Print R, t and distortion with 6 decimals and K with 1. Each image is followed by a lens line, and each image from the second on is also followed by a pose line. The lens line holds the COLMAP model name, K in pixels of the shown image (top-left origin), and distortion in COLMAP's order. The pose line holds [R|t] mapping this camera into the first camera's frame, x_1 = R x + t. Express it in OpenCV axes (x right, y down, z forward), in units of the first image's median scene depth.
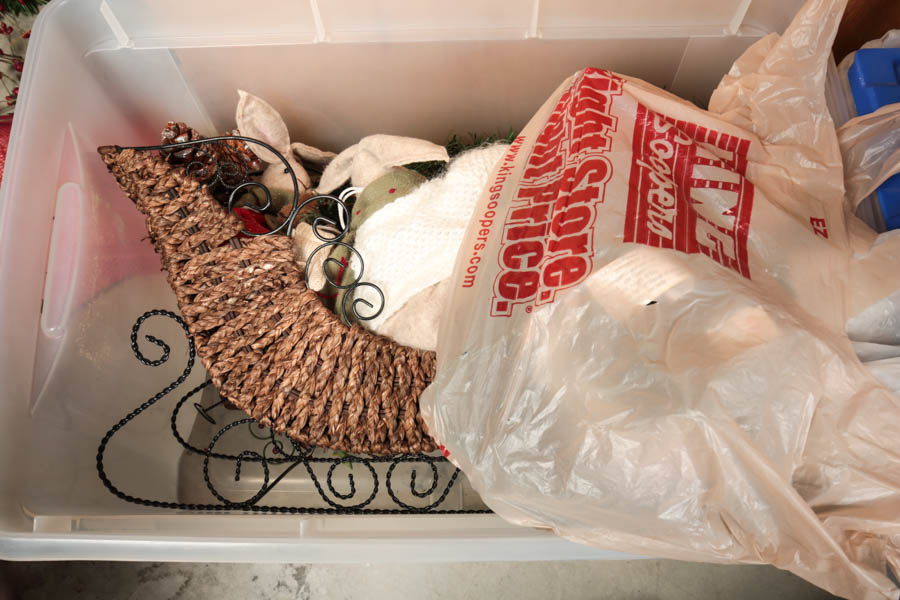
lens RADIAL K [[749.3, 0, 450.0], [0, 749.3, 300.0], [0, 0, 1]] dist [0.001619, -0.000676]
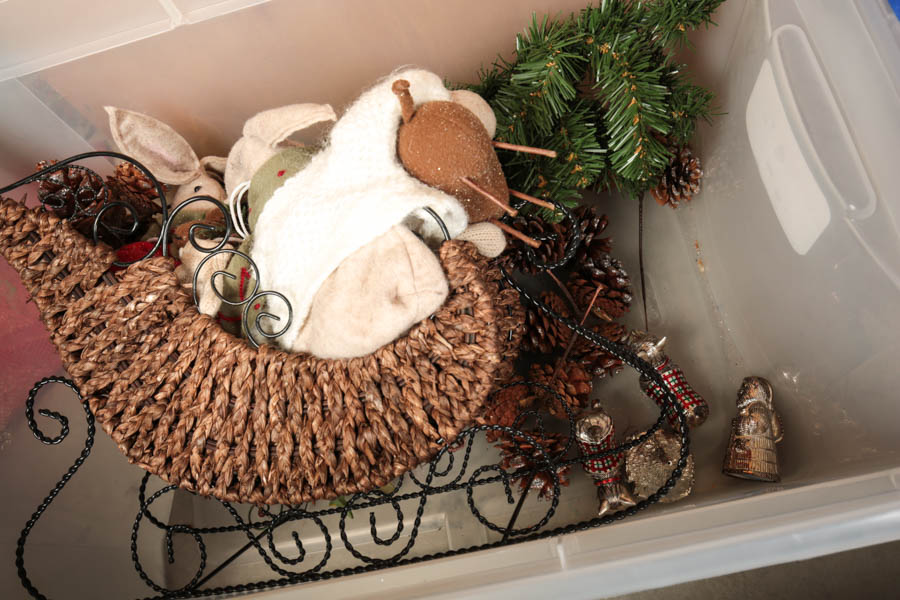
lens RADIAL K [[749.3, 0, 450.0], [0, 749.3, 300.0], [0, 0, 1]] dist [0.001619, -0.000676]
pose [[0.966482, -0.215764, -0.139136, 0.187080], [0.210433, 0.976218, -0.052125, 0.069068], [0.147074, 0.021099, 0.988901, 0.236225]]
